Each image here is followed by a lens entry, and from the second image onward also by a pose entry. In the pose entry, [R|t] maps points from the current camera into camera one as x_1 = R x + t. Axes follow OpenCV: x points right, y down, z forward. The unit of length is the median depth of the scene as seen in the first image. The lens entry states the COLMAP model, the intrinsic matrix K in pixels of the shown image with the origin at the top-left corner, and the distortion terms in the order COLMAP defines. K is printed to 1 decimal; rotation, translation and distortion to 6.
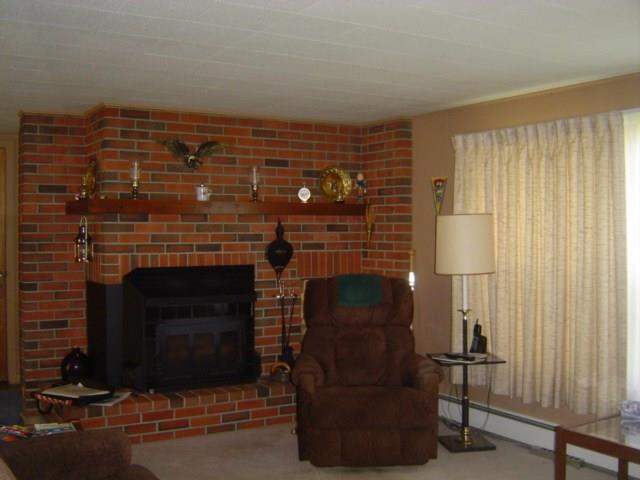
lens RADIAL K [[753.1, 0, 319.8], [0, 753.1, 237.4], [0, 0, 1]] dist [-0.135105, 0.000000]
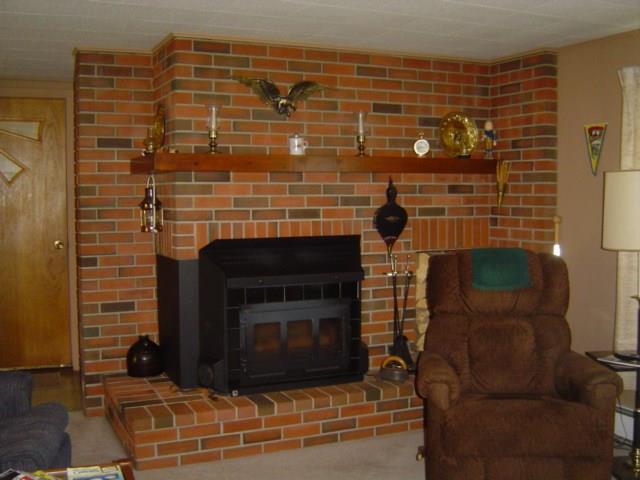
lens RADIAL K [[753.1, 0, 321.1], [0, 753.1, 238.9], [0, 0, 1]] dist [-0.135105, 0.000000]
pose [[0.993734, 0.002650, -0.111744, -0.040692], [0.003032, 0.998712, 0.050643, -0.000217], [0.111734, -0.050665, 0.992446, 0.201929]]
